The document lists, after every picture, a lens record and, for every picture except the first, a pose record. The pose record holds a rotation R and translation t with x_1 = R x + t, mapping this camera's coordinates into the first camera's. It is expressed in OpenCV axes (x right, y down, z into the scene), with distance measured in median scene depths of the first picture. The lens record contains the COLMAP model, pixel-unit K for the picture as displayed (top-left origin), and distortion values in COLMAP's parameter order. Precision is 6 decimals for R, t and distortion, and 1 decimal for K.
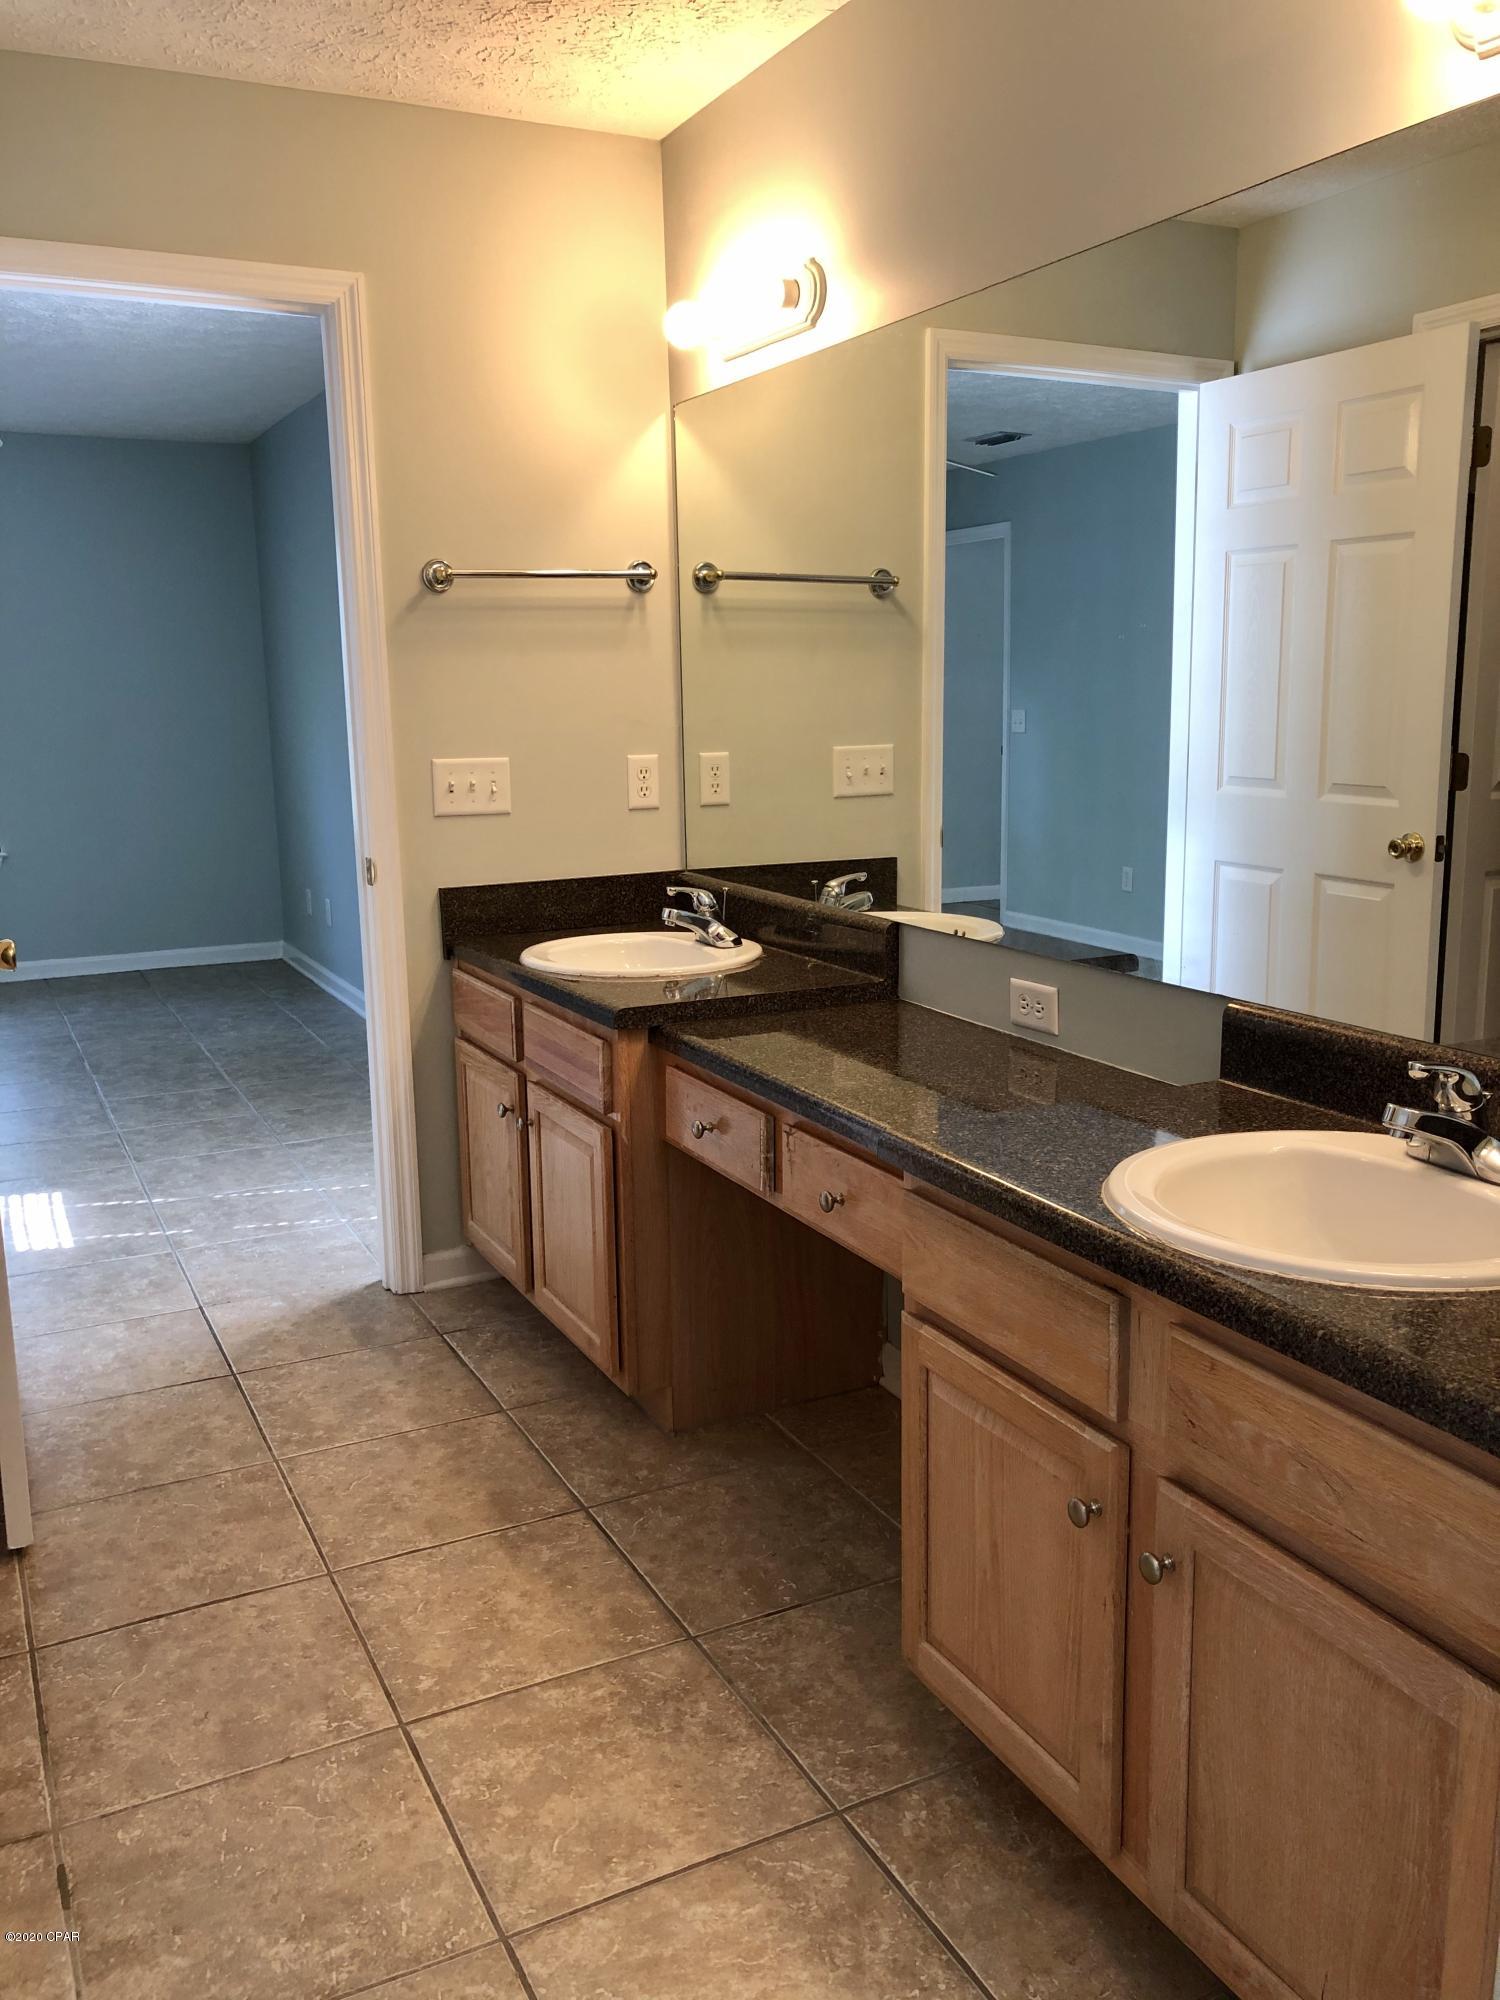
lens RADIAL K [[1655.4, 0, 757.5], [0, 1655.4, 994.0], [0, 0, 1]] dist [0.048073, -0.007728]
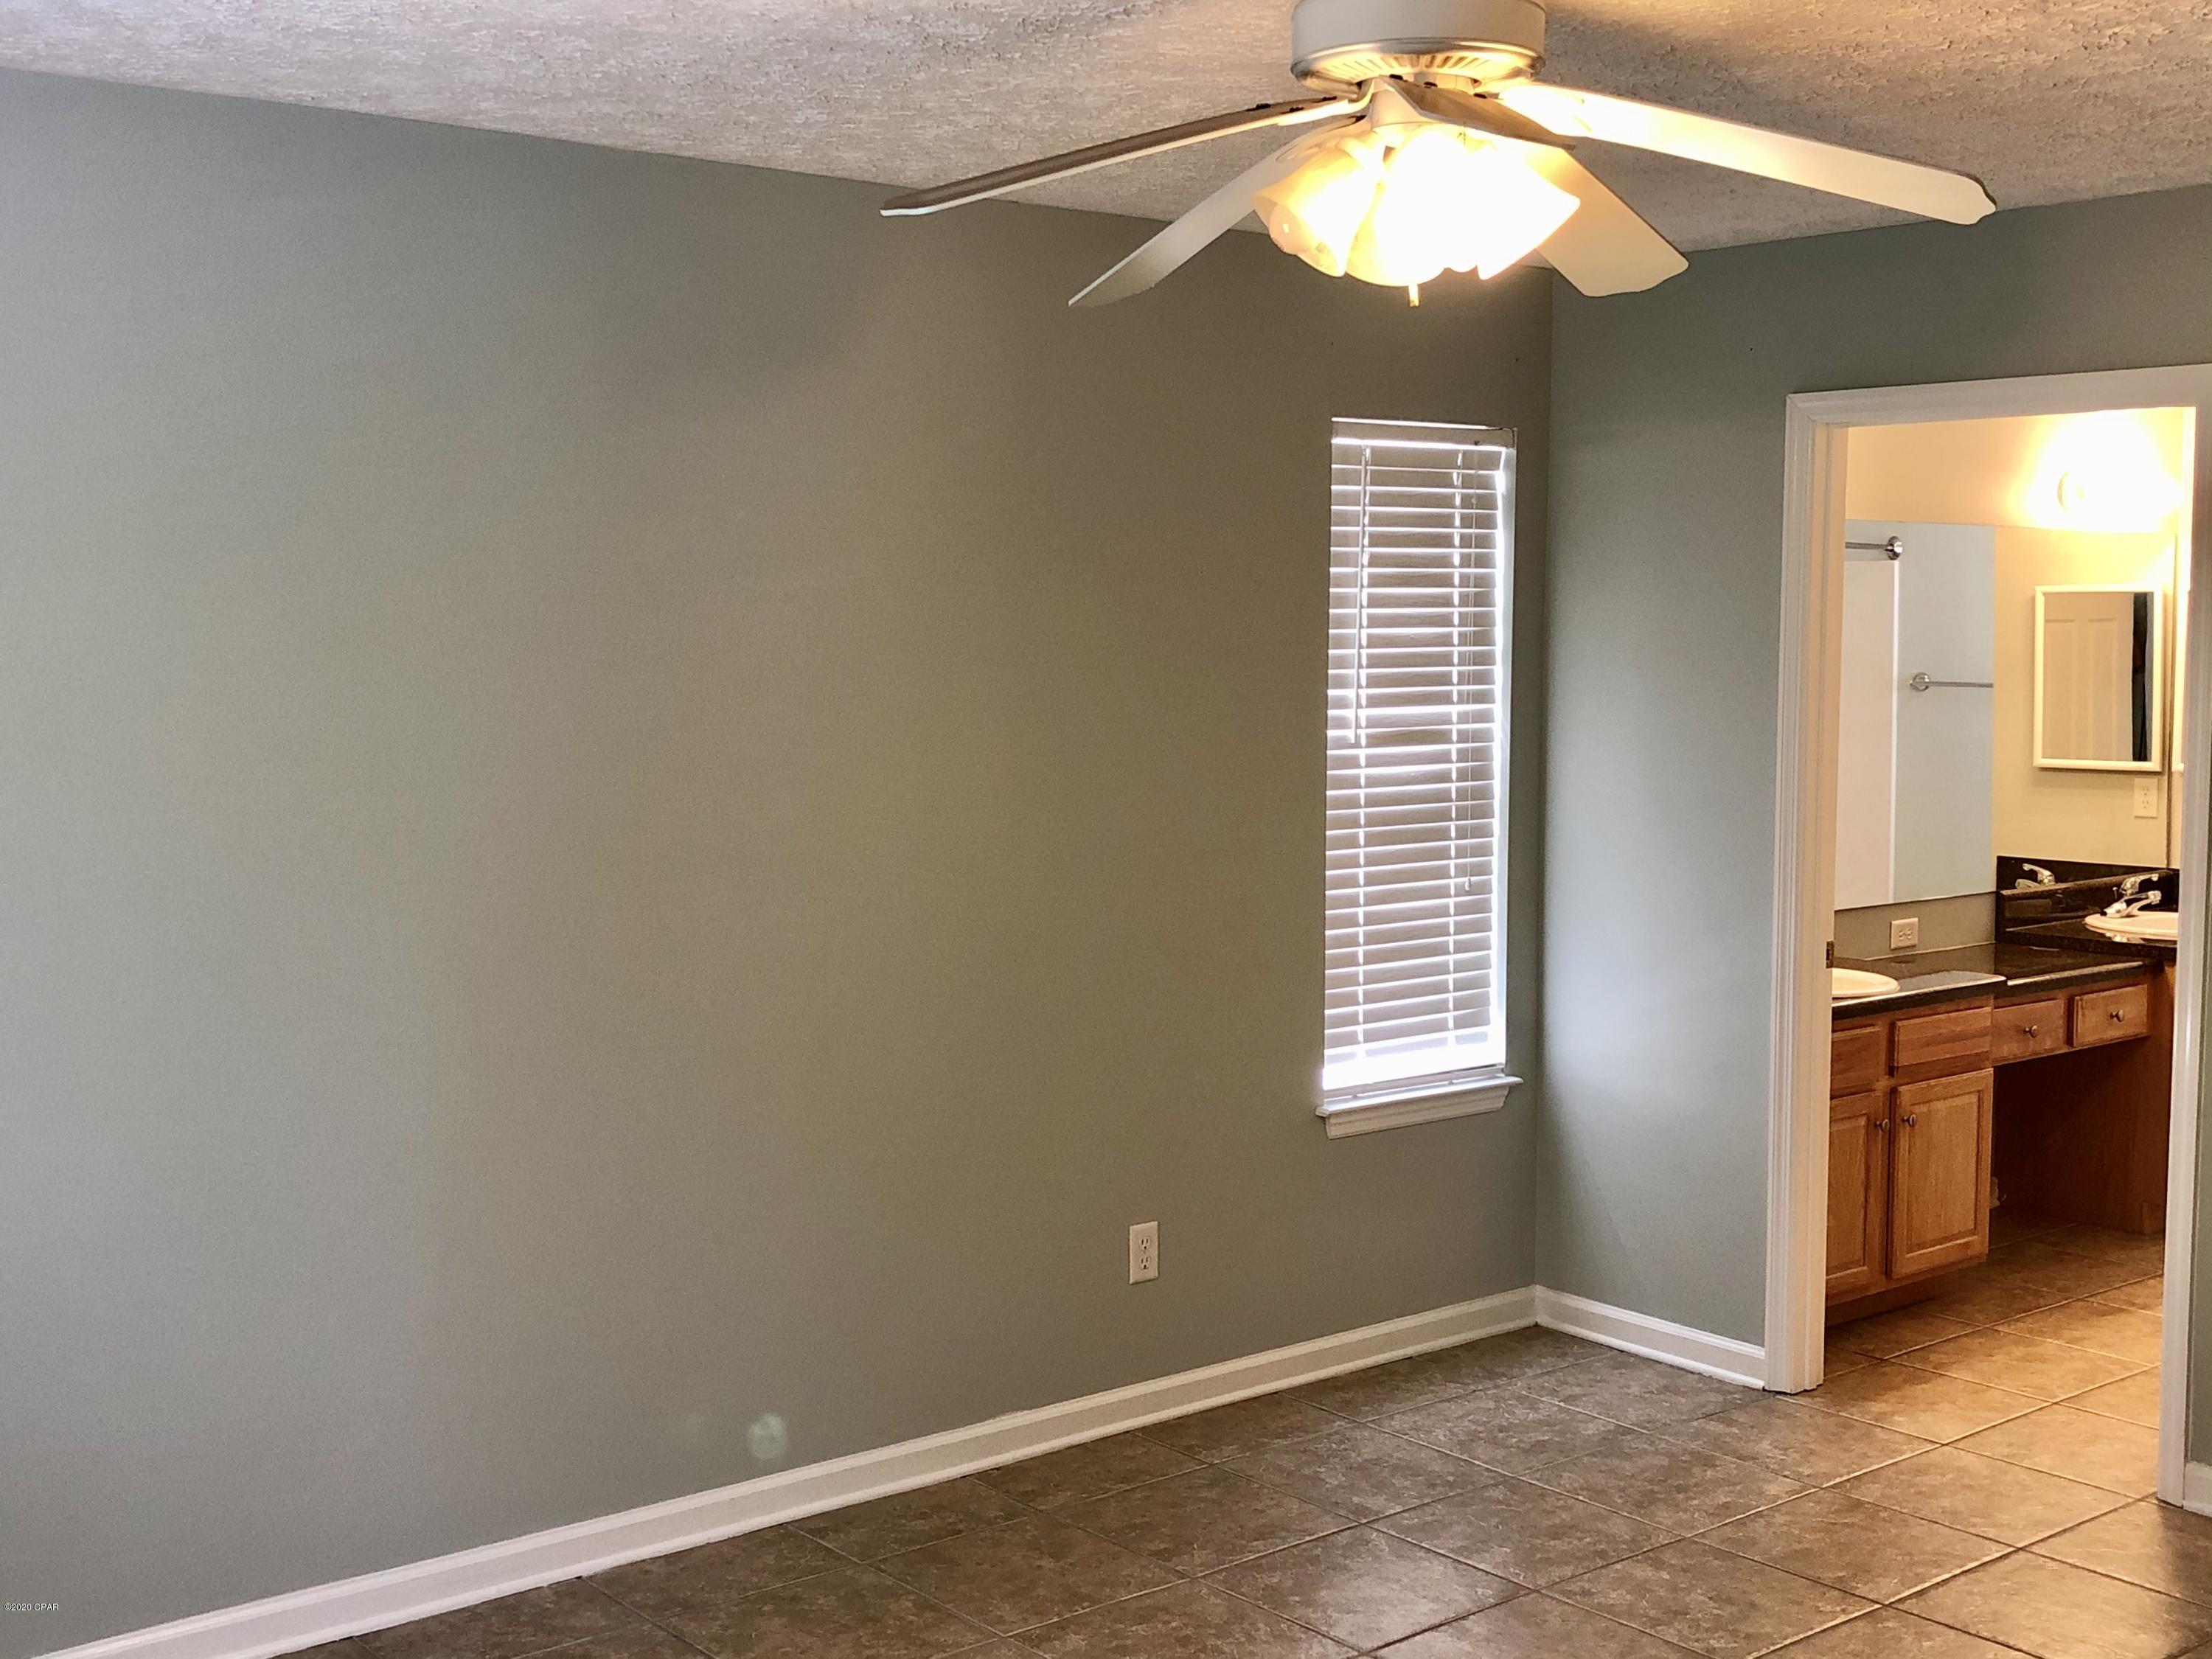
lens RADIAL K [[2589.6, 0, 1103.4], [0, 2589.6, 783.3], [0, 0, 1]] dist [-0.008313, -0.020478]
pose [[-0.224513, -0.048640, 0.973256, -2.349708], [0.175760, 0.980353, 0.089540, -0.556118], [-0.958490, 0.191162, -0.211553, 2.465440]]
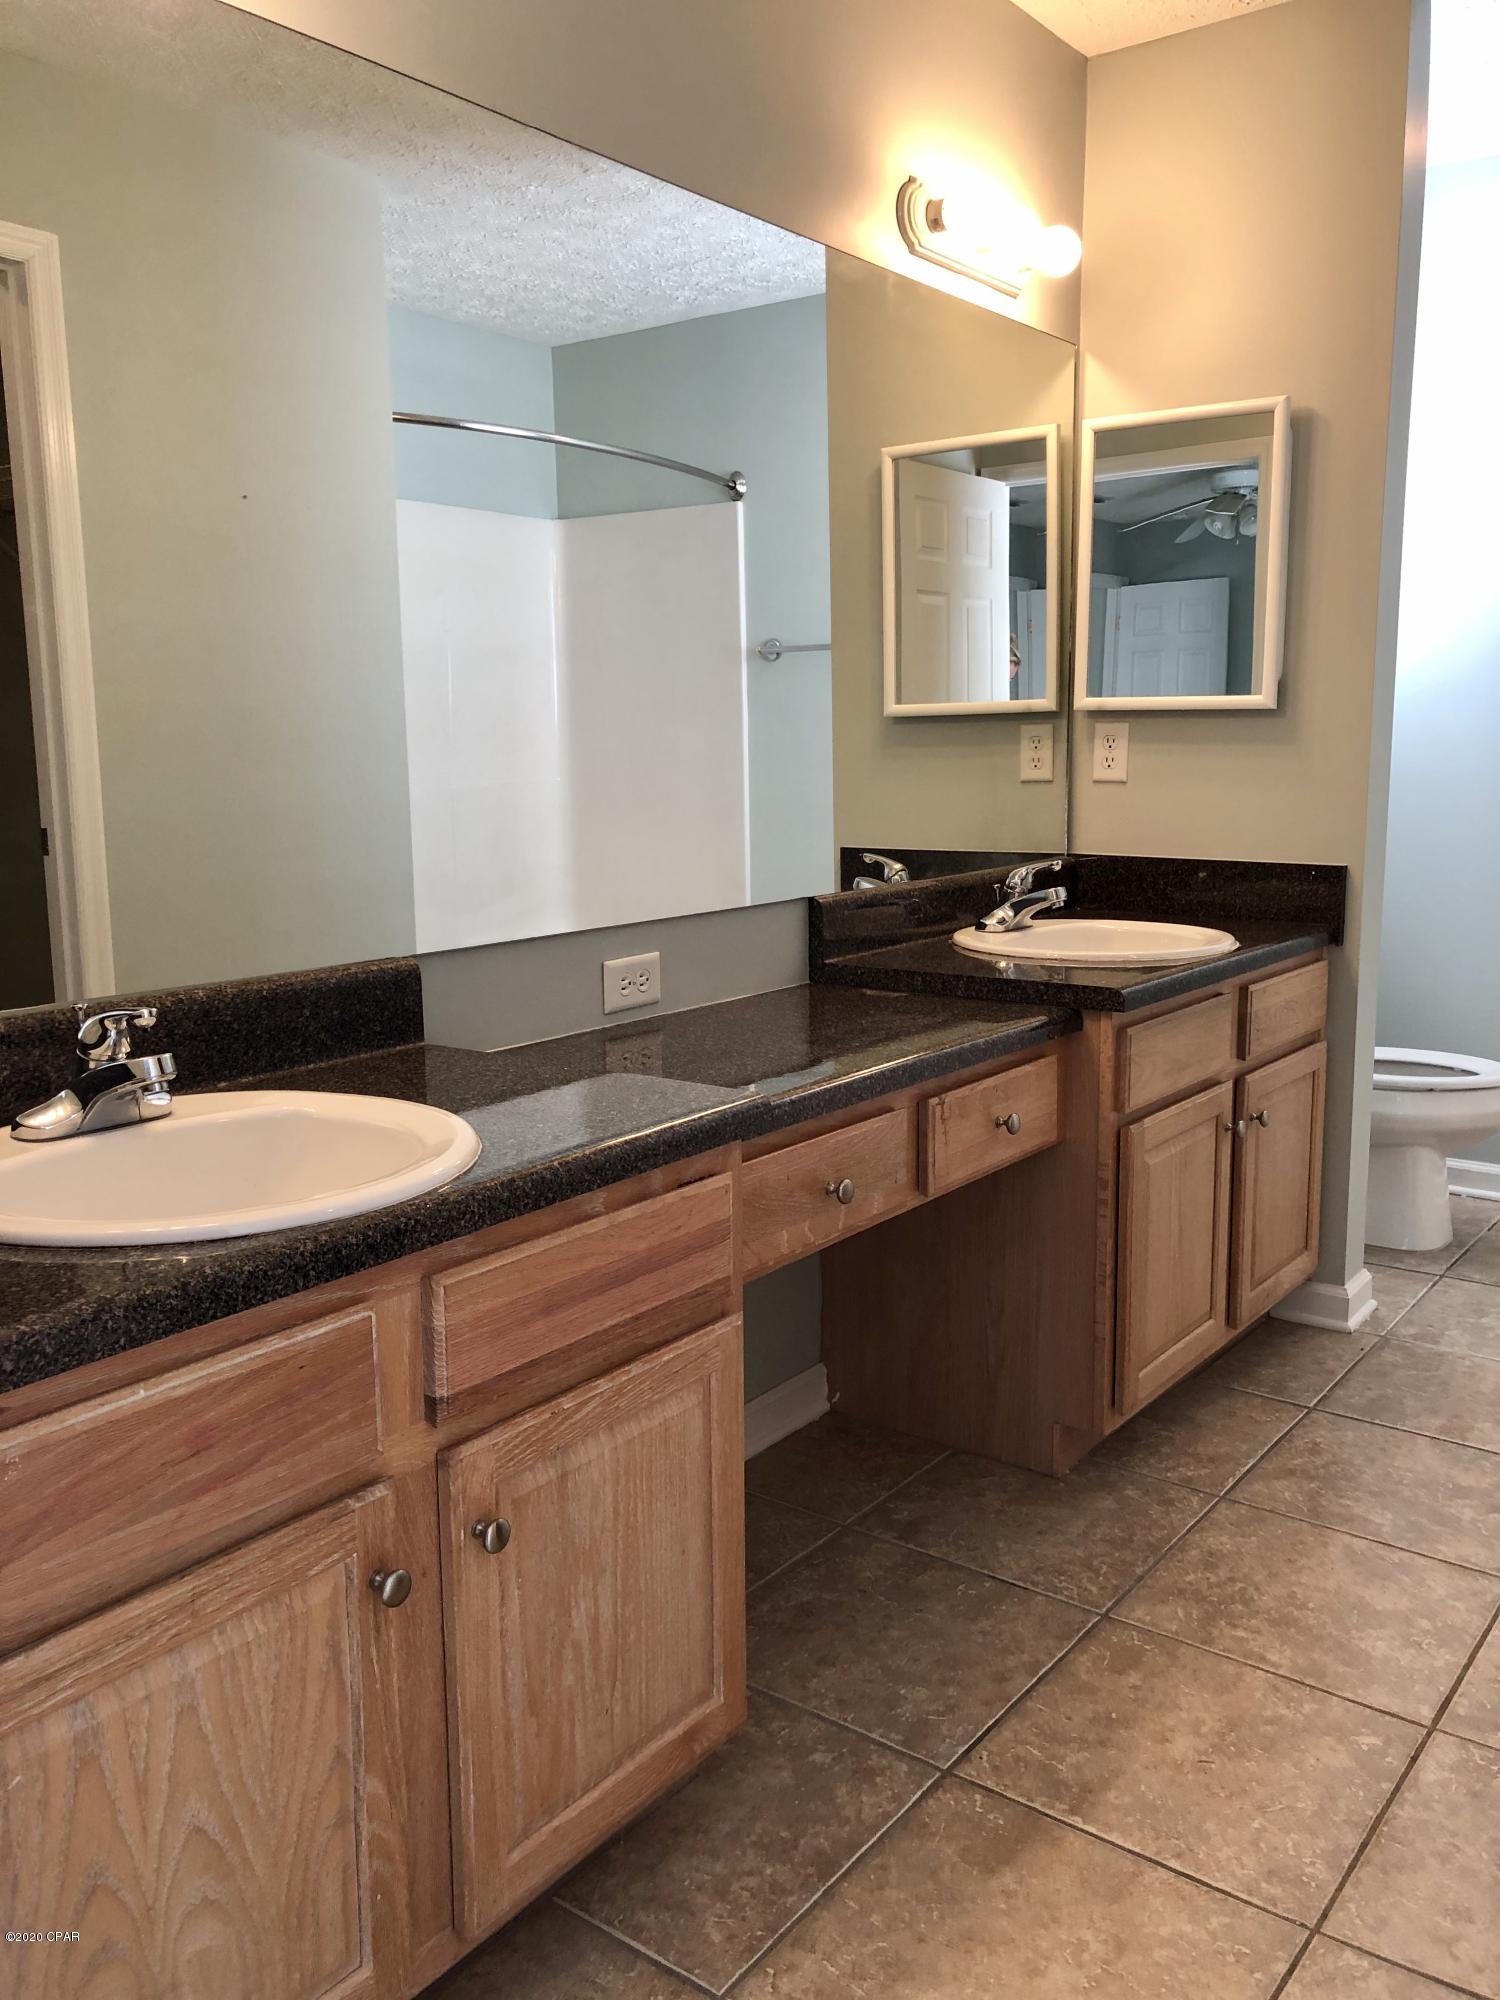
lens RADIAL K [[1655.4, 0, 757.5], [0, 1655.4, 994.0], [0, 0, 1]] dist [0.048073, -0.007728]
pose [[-0.446566, -0.121743, 0.886430, -0.713481], [0.178759, 0.958588, 0.221708, -0.187428], [-0.876712, 0.257465, -0.406310, 1.400675]]
